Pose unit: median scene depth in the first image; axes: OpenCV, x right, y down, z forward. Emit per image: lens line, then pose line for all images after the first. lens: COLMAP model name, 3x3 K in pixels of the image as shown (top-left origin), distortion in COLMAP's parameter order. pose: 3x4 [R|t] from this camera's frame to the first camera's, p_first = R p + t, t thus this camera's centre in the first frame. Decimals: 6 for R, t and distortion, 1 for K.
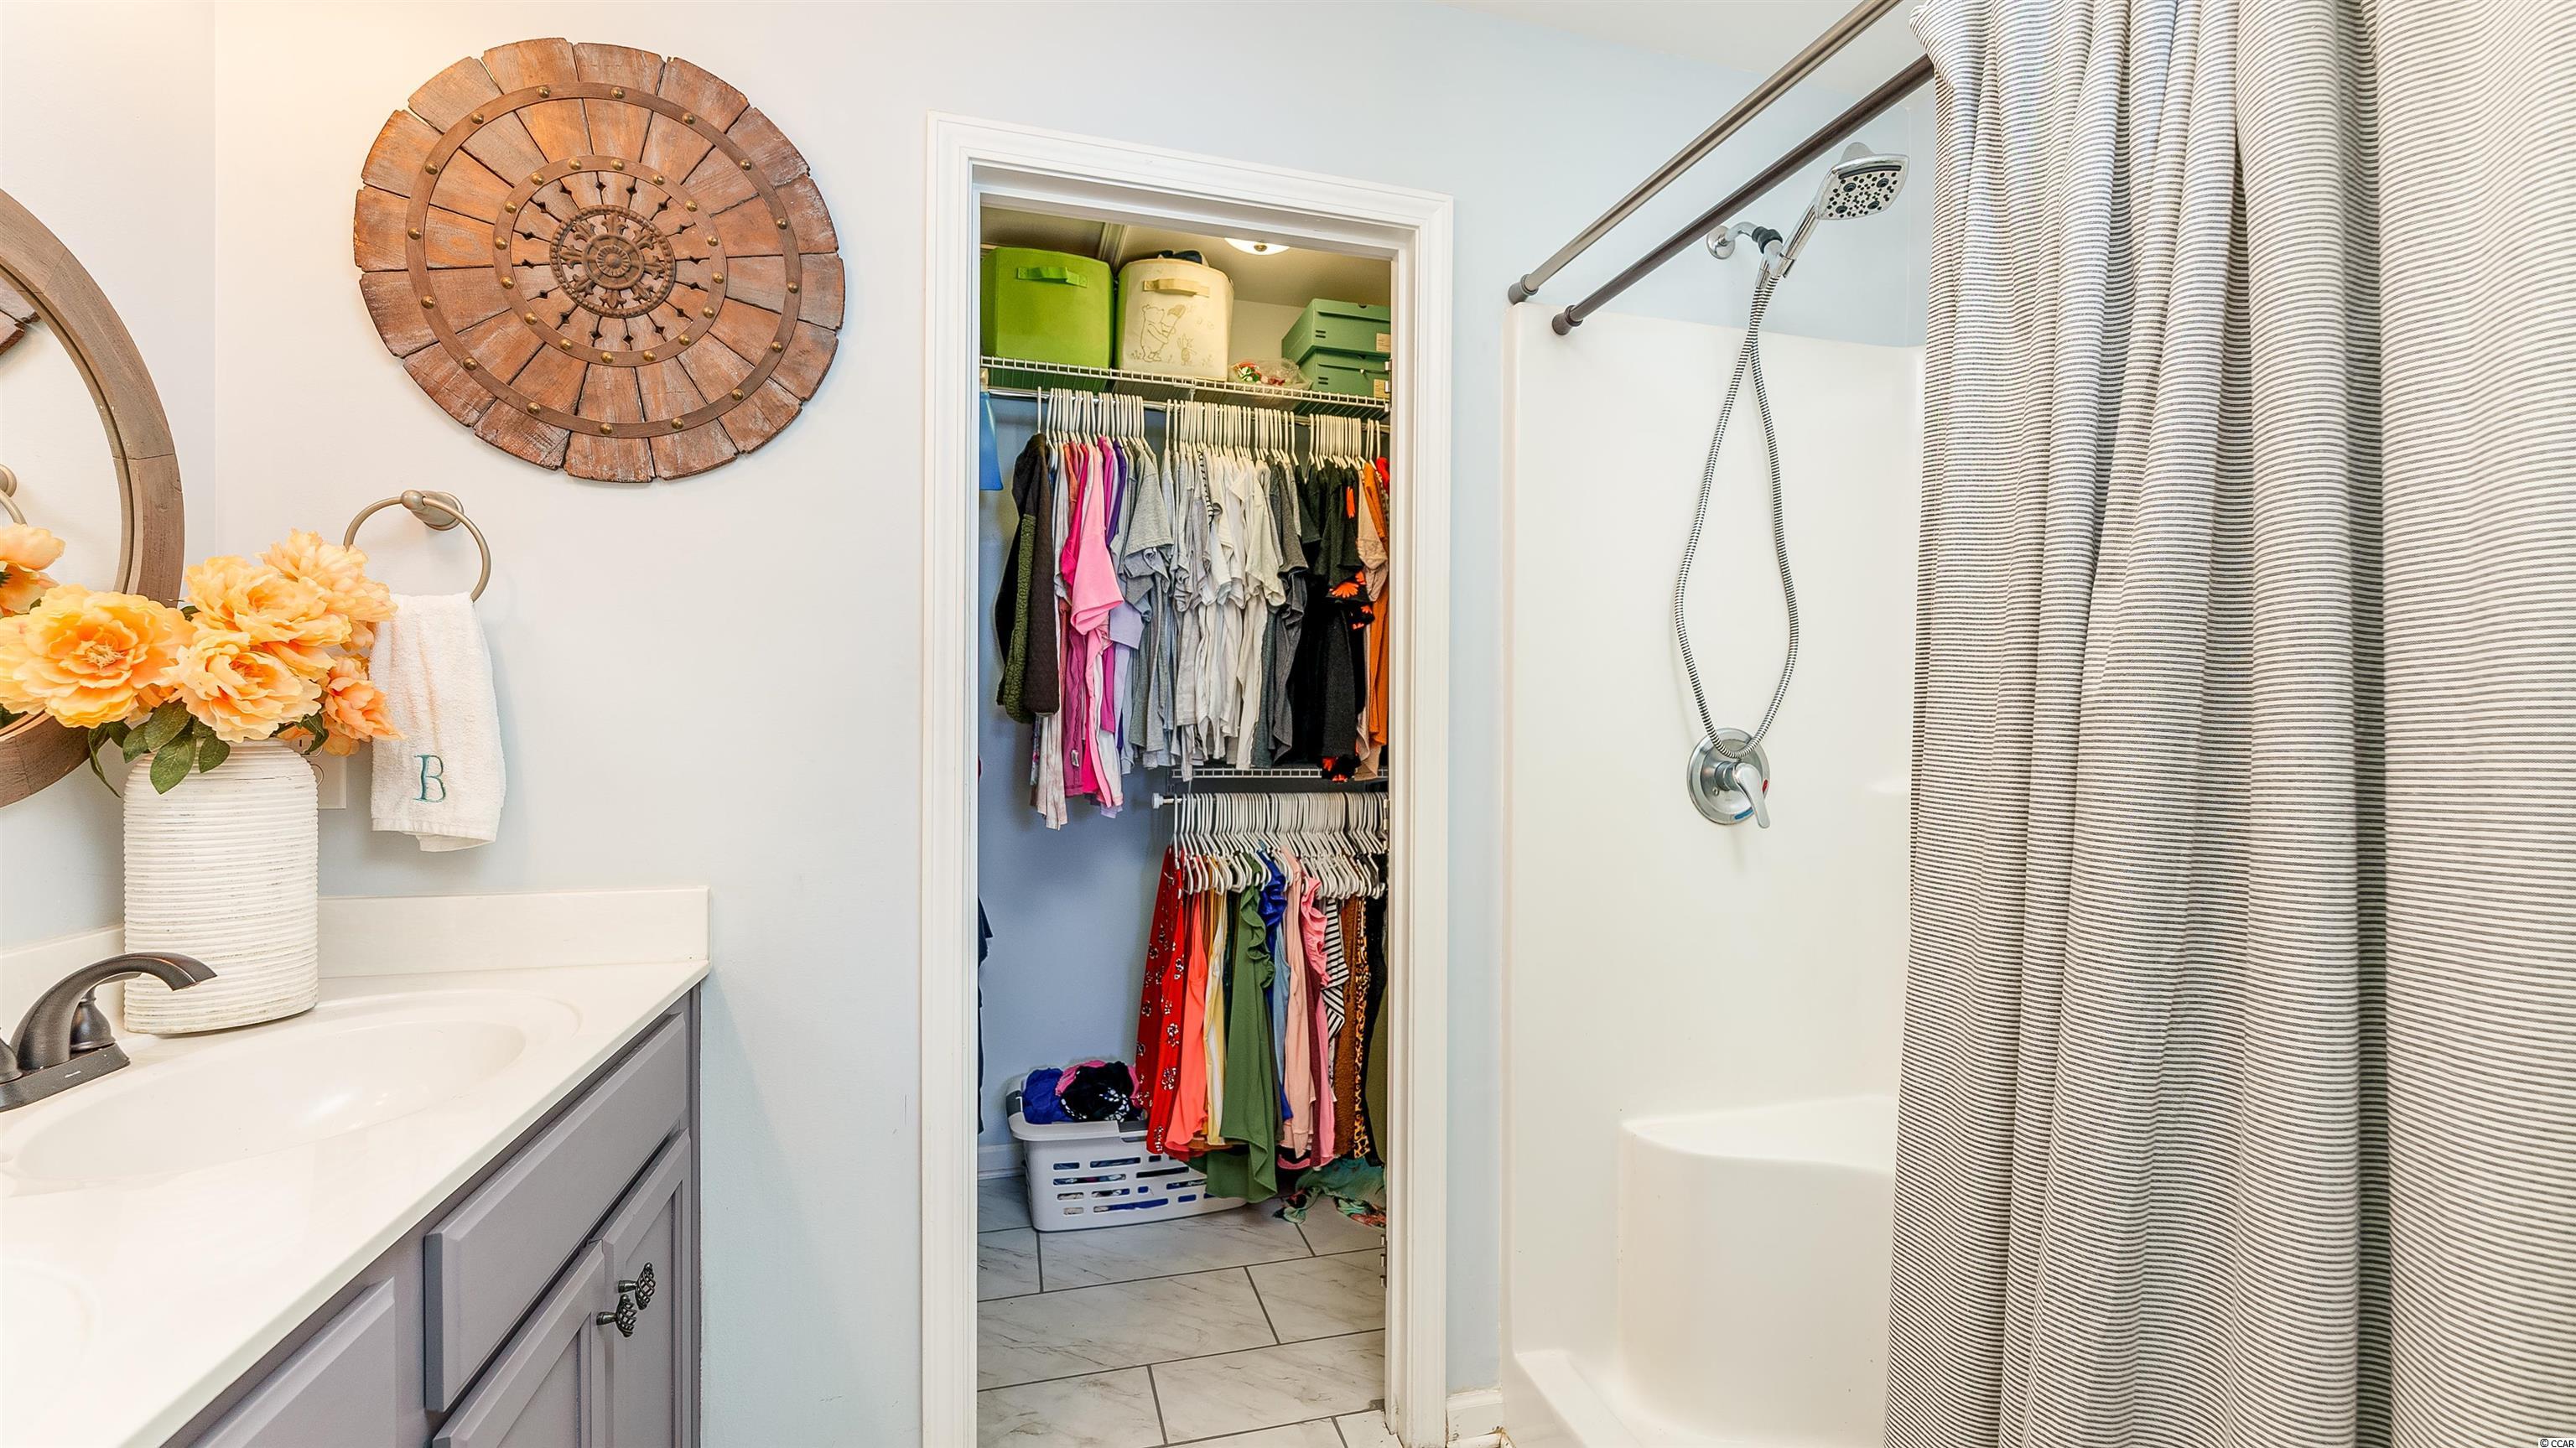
lens RADIAL K [[1044.2, 0, 1294.5], [0, 1044.2, 727.1], [0, 0, 1]] dist [-0.001714, -0.000552]
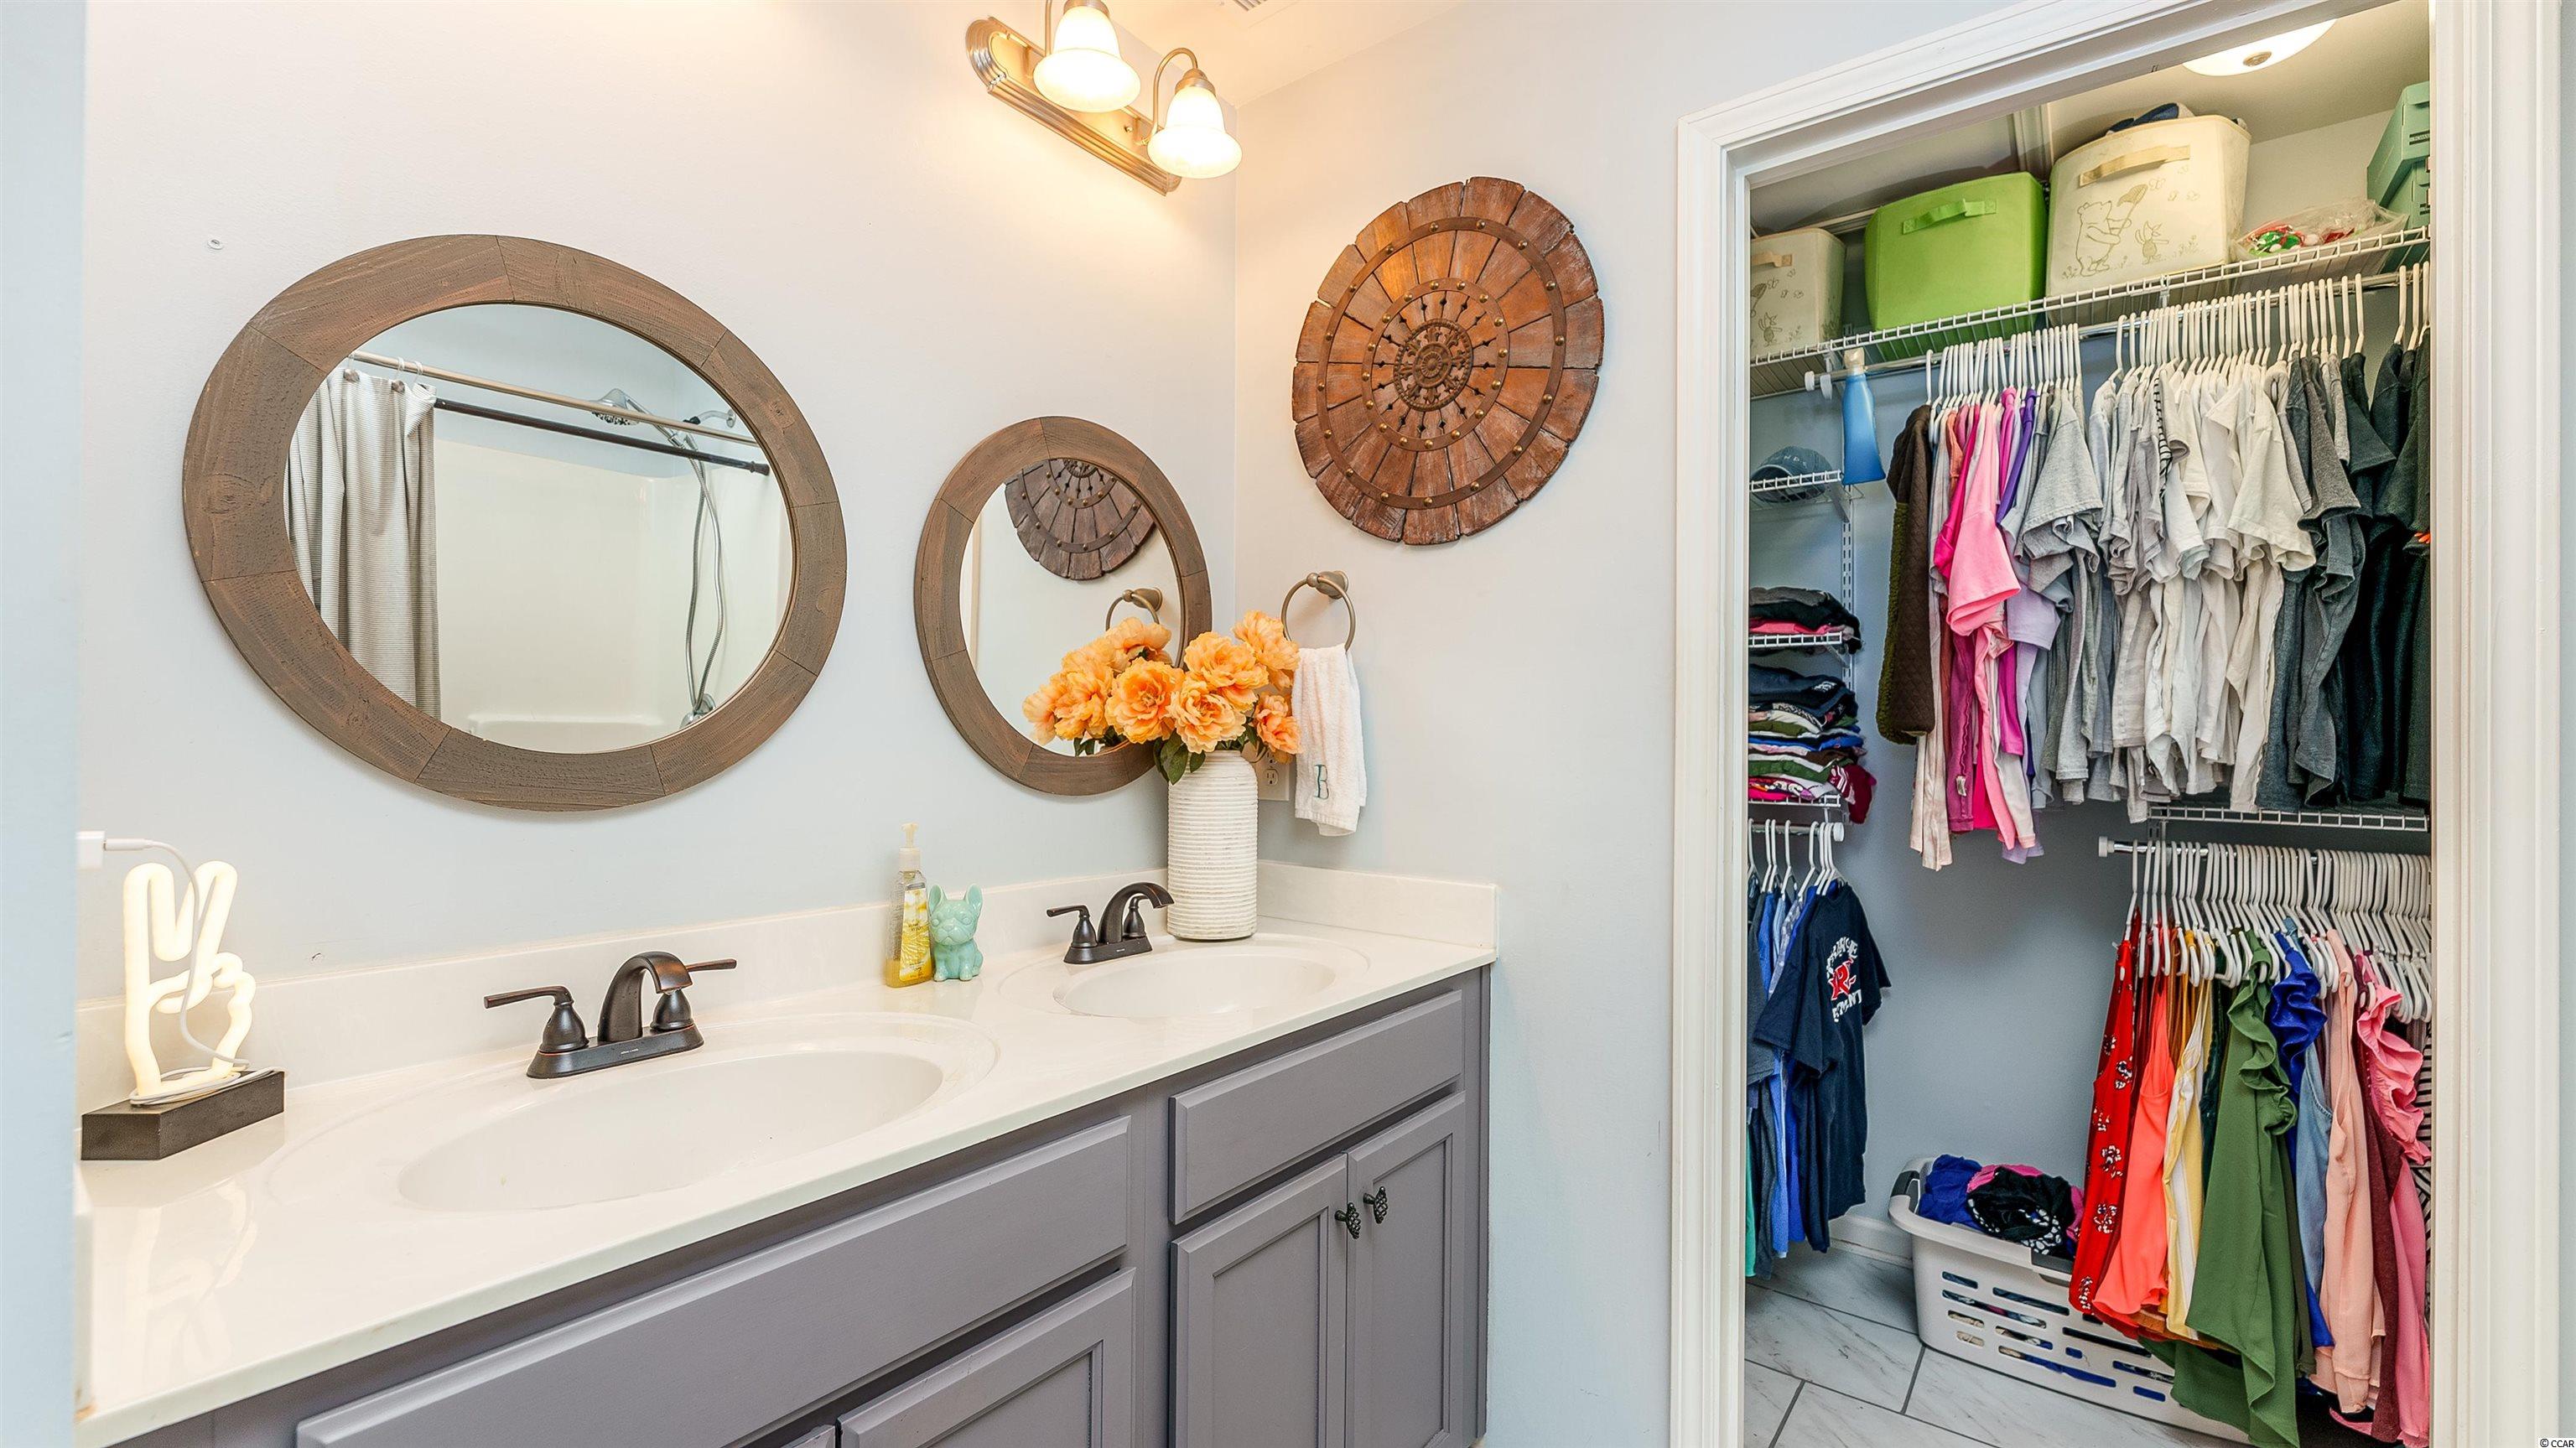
lens RADIAL K [[1044.2, 0, 1296.2], [0, 1044.2, 728.4], [0, 0, 1]] dist [-0.001714, -0.000552]
pose [[0.603086, -0.007132, -0.797644, 0.135626], [-0.006858, 0.999877, -0.014126, -0.000698], [0.797647, 0.013989, 0.602963, 0.083438]]
